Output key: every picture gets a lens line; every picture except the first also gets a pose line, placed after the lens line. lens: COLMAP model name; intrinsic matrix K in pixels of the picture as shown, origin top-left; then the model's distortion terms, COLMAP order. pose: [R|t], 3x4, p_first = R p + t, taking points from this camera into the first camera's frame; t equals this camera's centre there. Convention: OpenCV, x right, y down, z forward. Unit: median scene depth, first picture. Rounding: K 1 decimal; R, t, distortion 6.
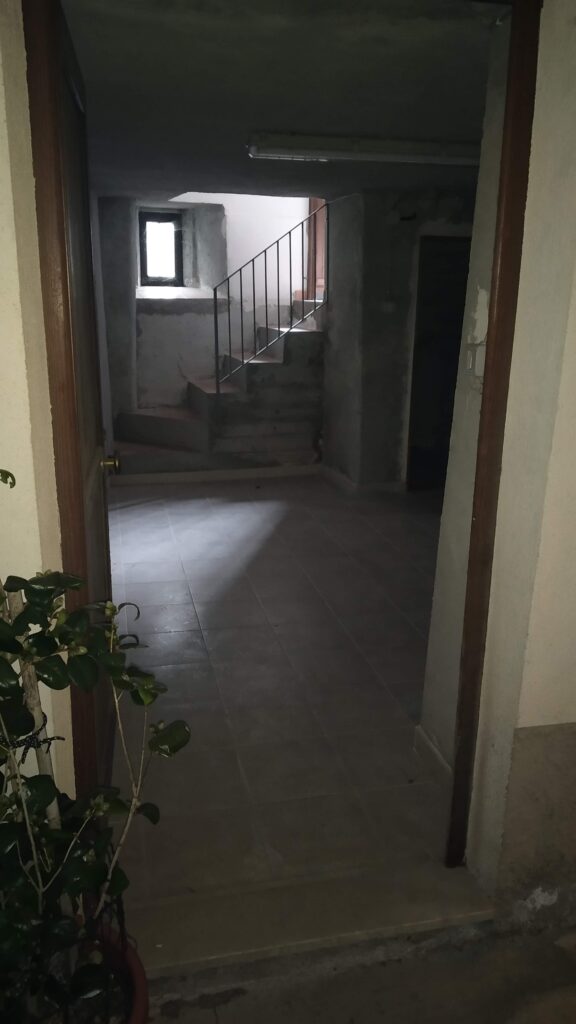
lens RADIAL K [[783.3, 0, 288.0], [0, 783.3, 512.0], [0, 0, 1]] dist [0.046121, -0.067622]
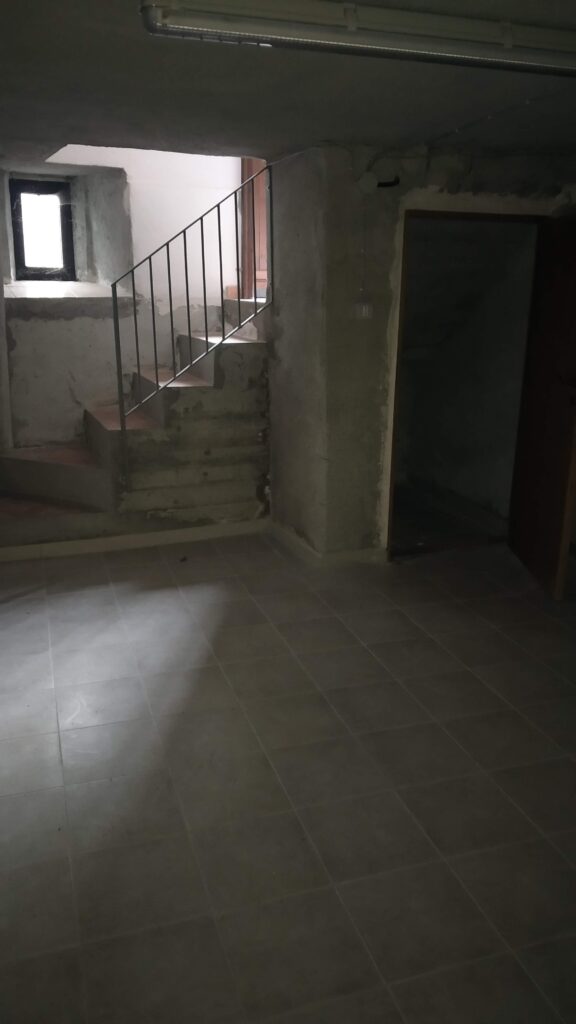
lens RADIAL K [[783.3, 0, 288.0], [0, 783.3, 512.0], [0, 0, 1]] dist [0.046121, -0.067622]
pose [[0.995395, -0.027978, 0.091683, -0.007299], [0.027194, 0.999582, 0.009789, -0.076099], [-0.091919, -0.007251, 0.995740, 0.259650]]
